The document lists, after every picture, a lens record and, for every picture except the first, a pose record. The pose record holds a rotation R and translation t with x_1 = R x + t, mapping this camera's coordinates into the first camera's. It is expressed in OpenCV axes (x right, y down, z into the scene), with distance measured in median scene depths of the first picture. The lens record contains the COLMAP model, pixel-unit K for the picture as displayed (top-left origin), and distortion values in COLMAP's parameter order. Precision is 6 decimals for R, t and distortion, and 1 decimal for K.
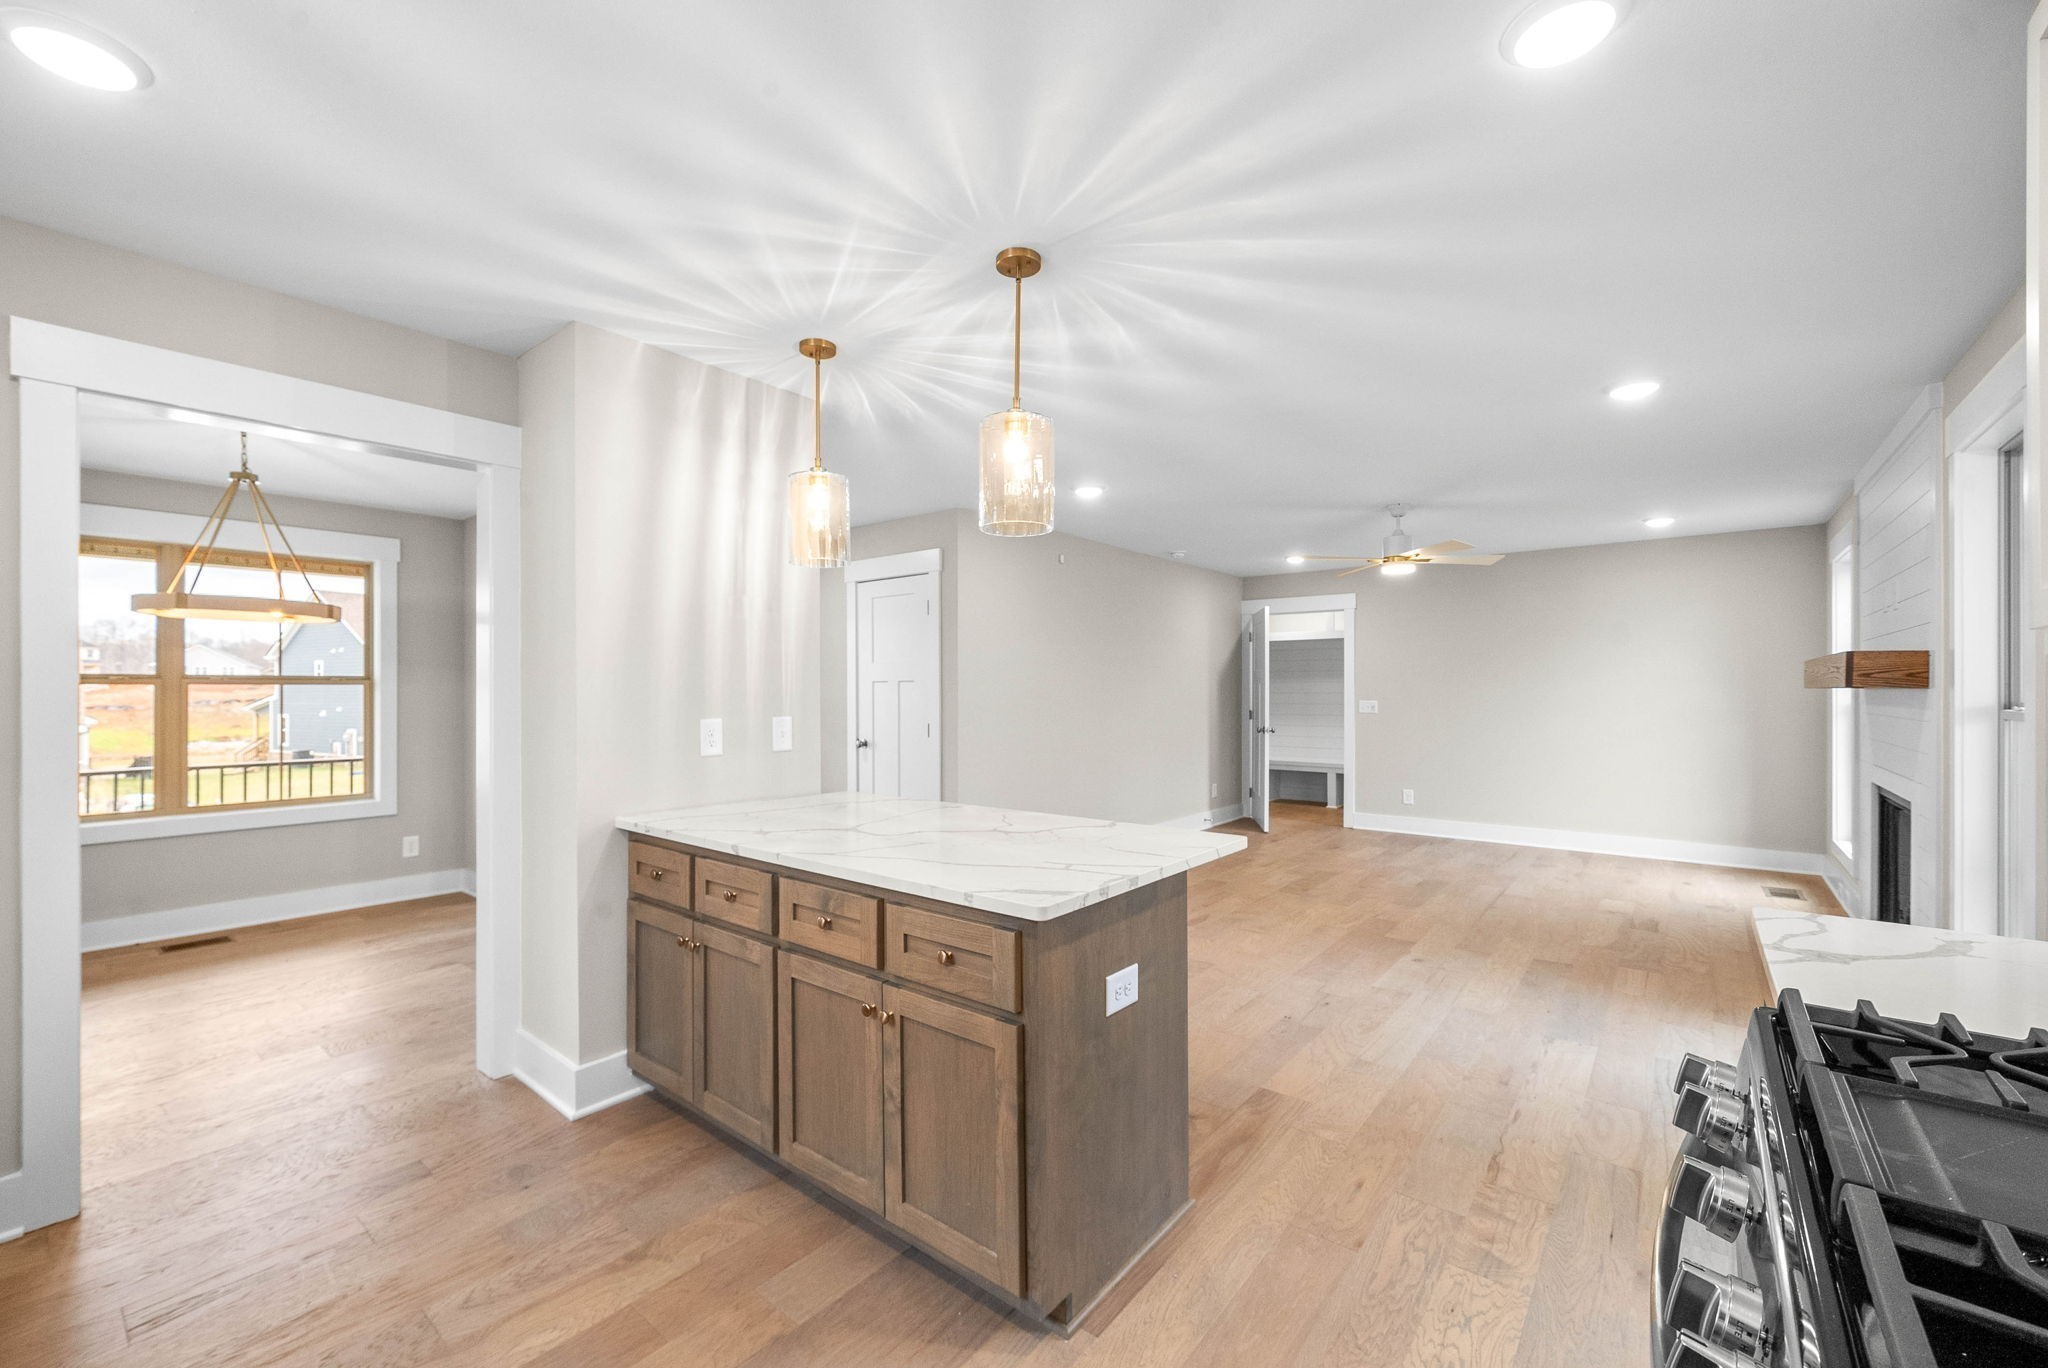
lens RADIAL K [[836.5, 0, 1018.8], [0, 836.5, 690.3], [0, 0, 1]] dist [-0.000278, -0.000011]
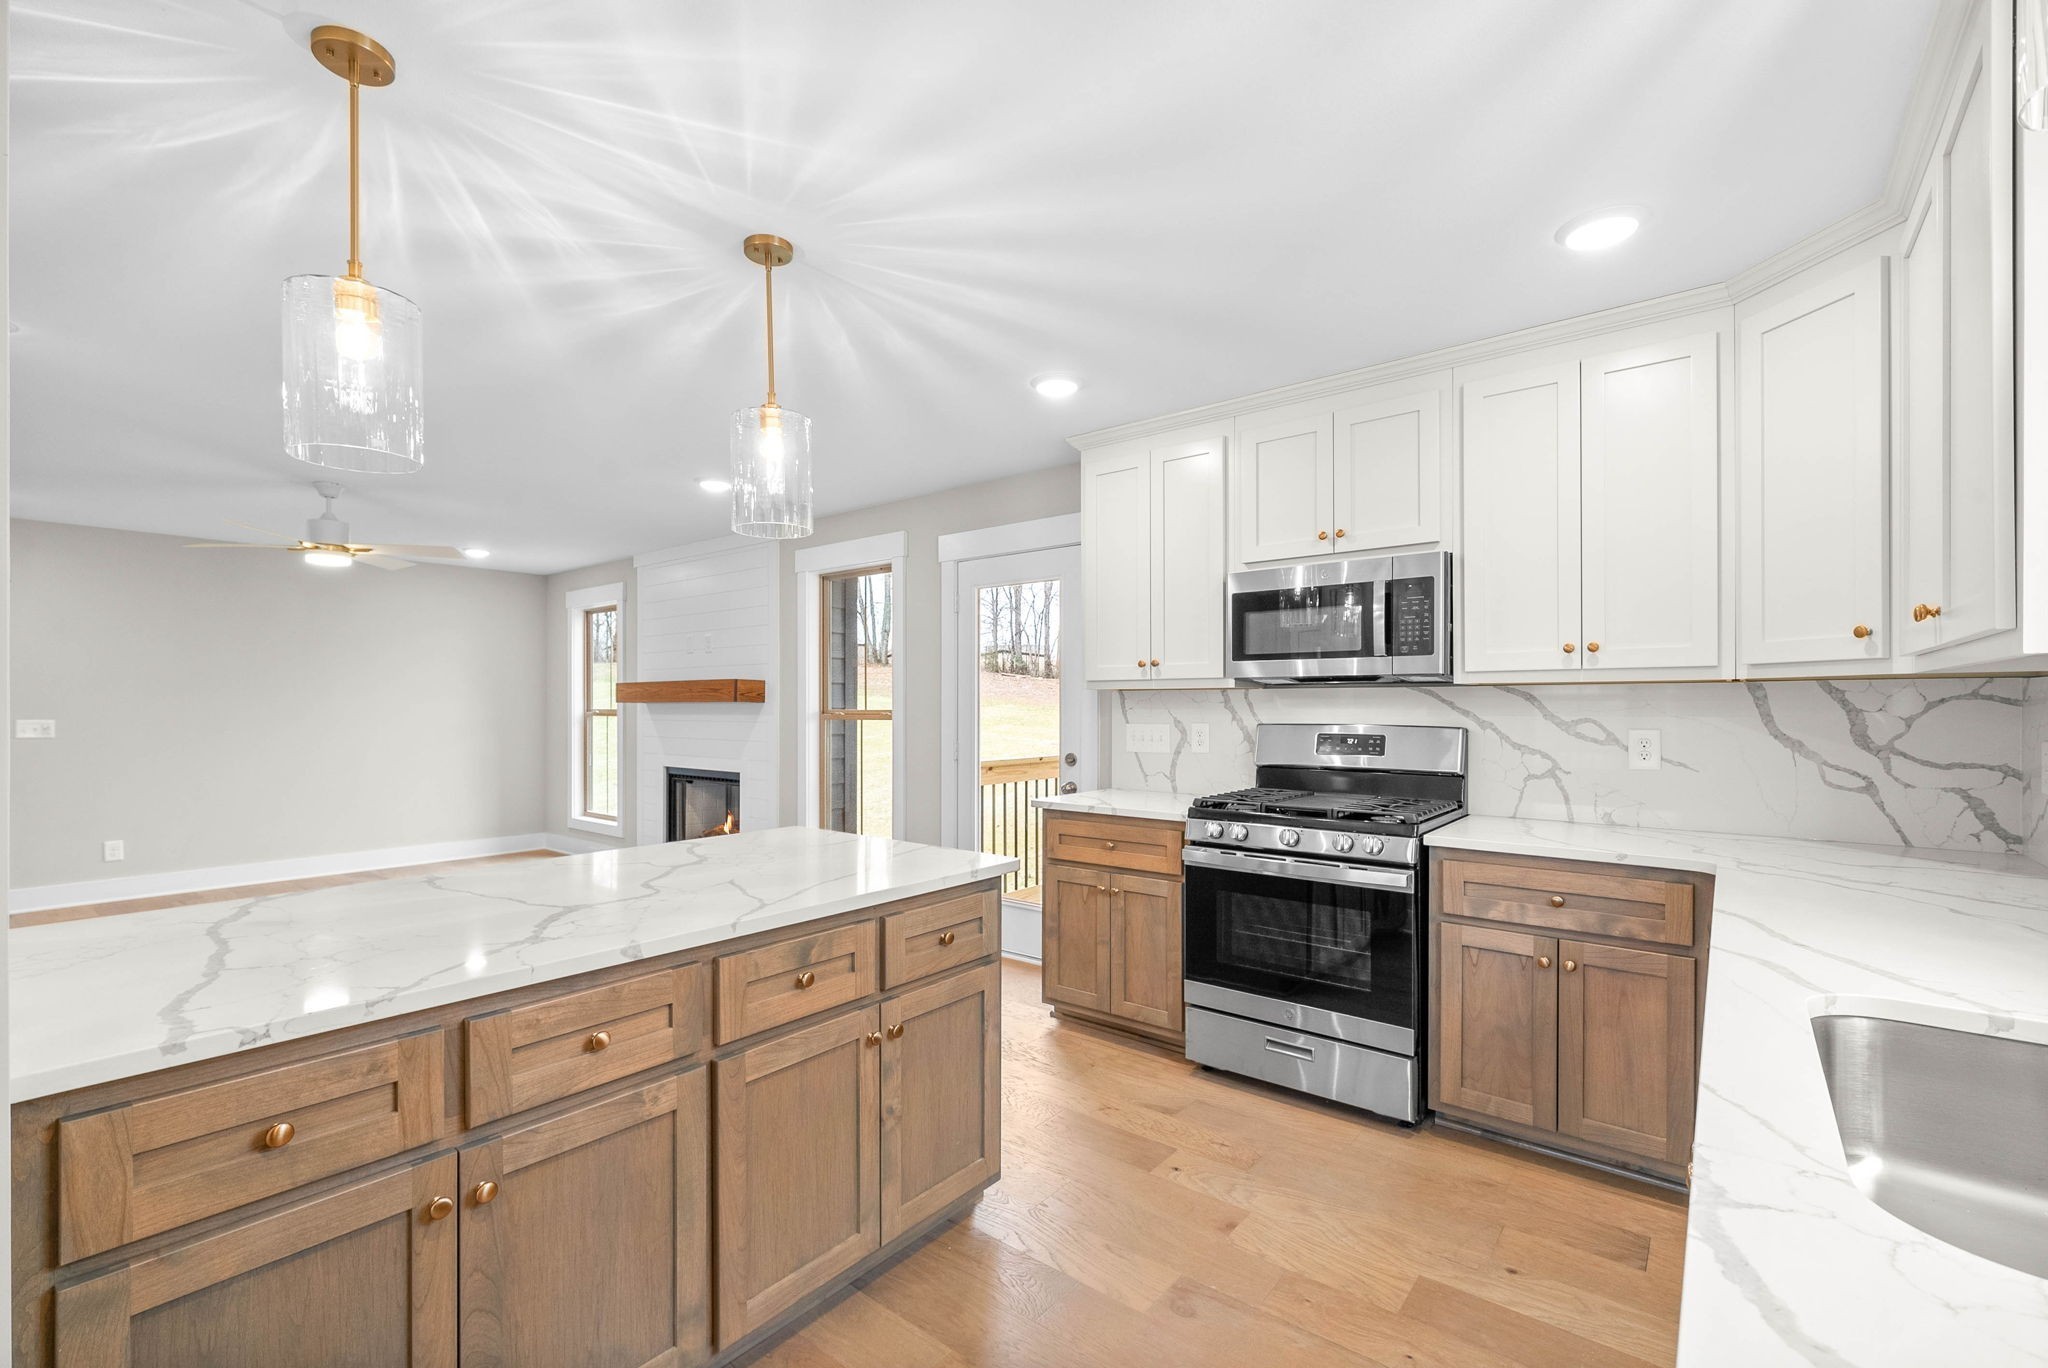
lens RADIAL K [[864.4, 0, 1021.3], [0, 864.4, 705.7], [0, 0, 1]] dist [0.000711, 0.000149]
pose [[0.000114, 0.001001, 0.999999, -0.984942], [0.000697, 0.999999, -0.001001, 0.007902], [-1.000000, 0.000697, 0.000113, 0.714293]]
